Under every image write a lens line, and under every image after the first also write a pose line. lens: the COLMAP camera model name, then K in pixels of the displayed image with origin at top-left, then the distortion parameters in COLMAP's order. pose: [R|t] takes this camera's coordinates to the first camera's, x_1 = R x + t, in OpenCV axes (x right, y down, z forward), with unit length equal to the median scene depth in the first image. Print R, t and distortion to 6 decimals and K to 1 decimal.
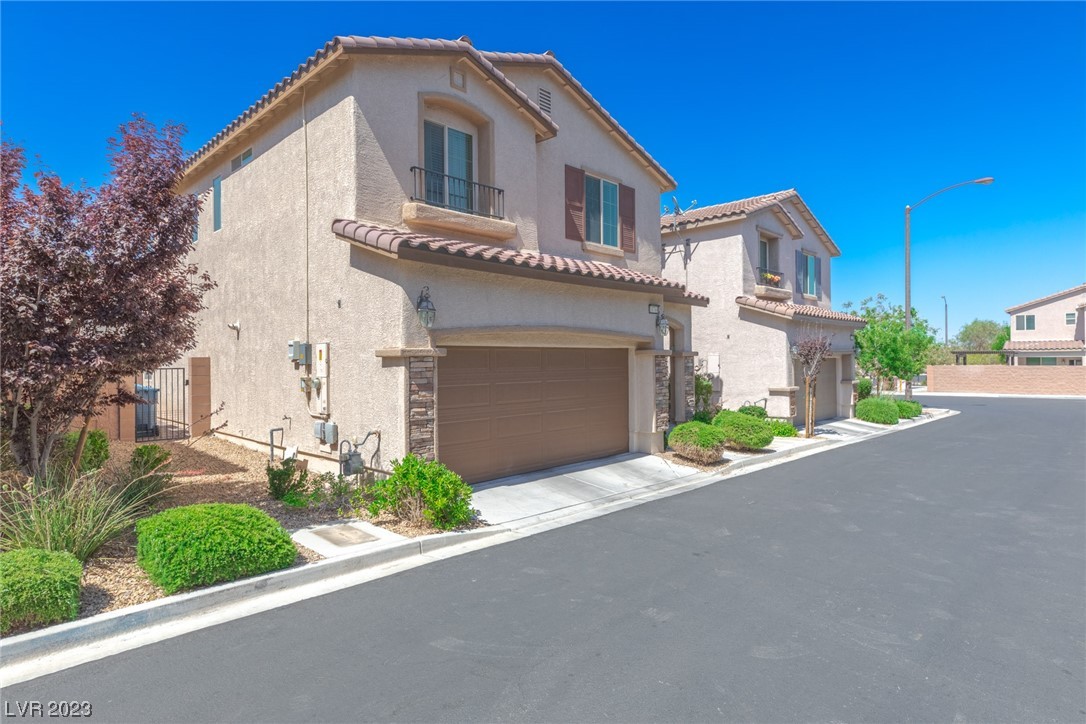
lens RADIAL K [[592.1, 0, 541.6], [0, 592.1, 360.3], [0, 0, 1]] dist [0.005123, 0.000566]
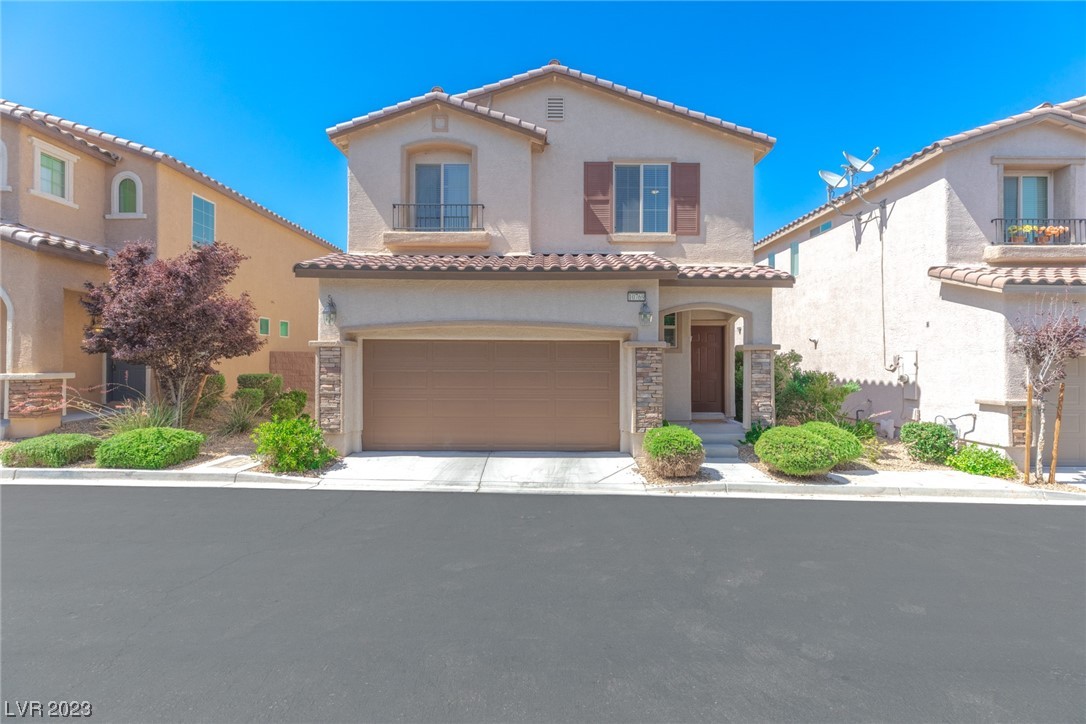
lens RADIAL K [[484.6, 0, 540.9], [0, 484.6, 359.7], [0, 0, 1]] dist [0.003376, 0.000463]
pose [[0.694661, 0.009261, -0.719278, 0.578123], [-0.011315, 0.999934, 0.001947, 0.009393], [0.719248, 0.006787, 0.694720, 0.358040]]
